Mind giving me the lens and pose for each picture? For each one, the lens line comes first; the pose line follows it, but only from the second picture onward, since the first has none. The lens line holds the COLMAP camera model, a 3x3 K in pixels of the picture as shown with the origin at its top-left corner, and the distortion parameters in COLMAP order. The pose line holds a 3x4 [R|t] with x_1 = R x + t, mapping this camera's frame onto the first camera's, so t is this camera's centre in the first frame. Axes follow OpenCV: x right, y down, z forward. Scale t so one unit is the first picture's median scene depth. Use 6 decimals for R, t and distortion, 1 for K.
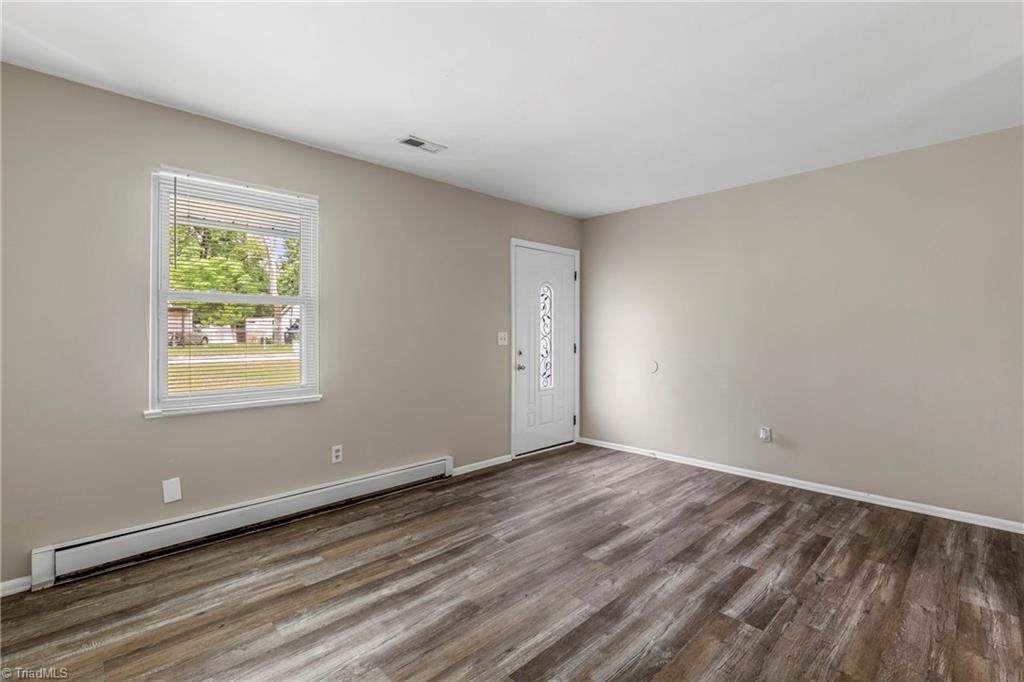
lens RADIAL K [[470.6, 0, 516.7], [0, 470.6, 333.5], [0, 0, 1]] dist [0.000797, -0.000759]
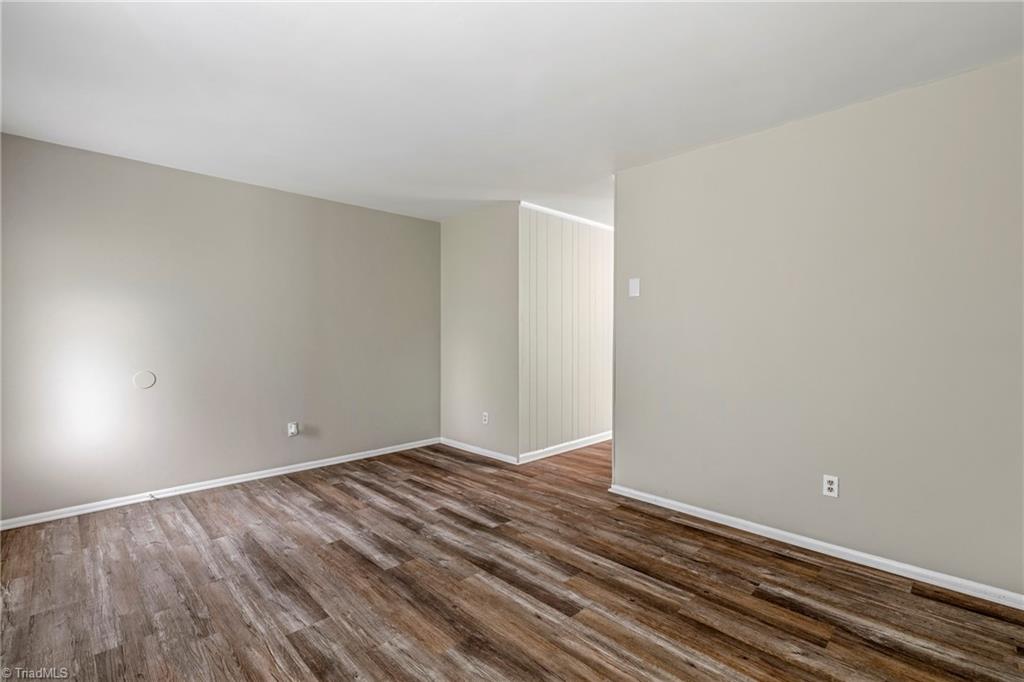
lens RADIAL K [[470.6, 0, 505.8], [0, 470.6, 337.5], [0, 0, 1]] dist [0.000797, -0.000759]
pose [[0.012739, -0.010109, 0.999868, -0.784451], [0.005151, 0.999936, 0.010044, -0.002772], [-0.999906, 0.005023, 0.012790, 0.736644]]
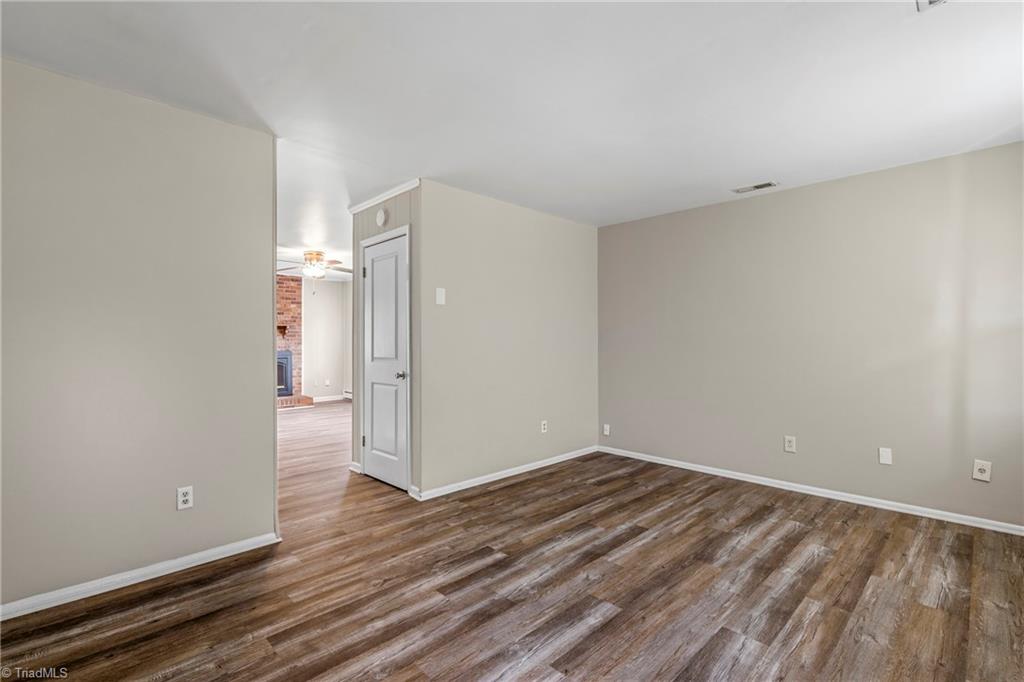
lens RADIAL K [[470.6, 0, 518.0], [0, 470.6, 339.7], [0, 0, 1]] dist [0.000797, -0.000759]
pose [[-0.999971, 0.000708, -0.007556, 0.324011], [0.000646, 0.999966, 0.008199, -0.011611], [0.007562, 0.008194, -0.999938, 1.802791]]
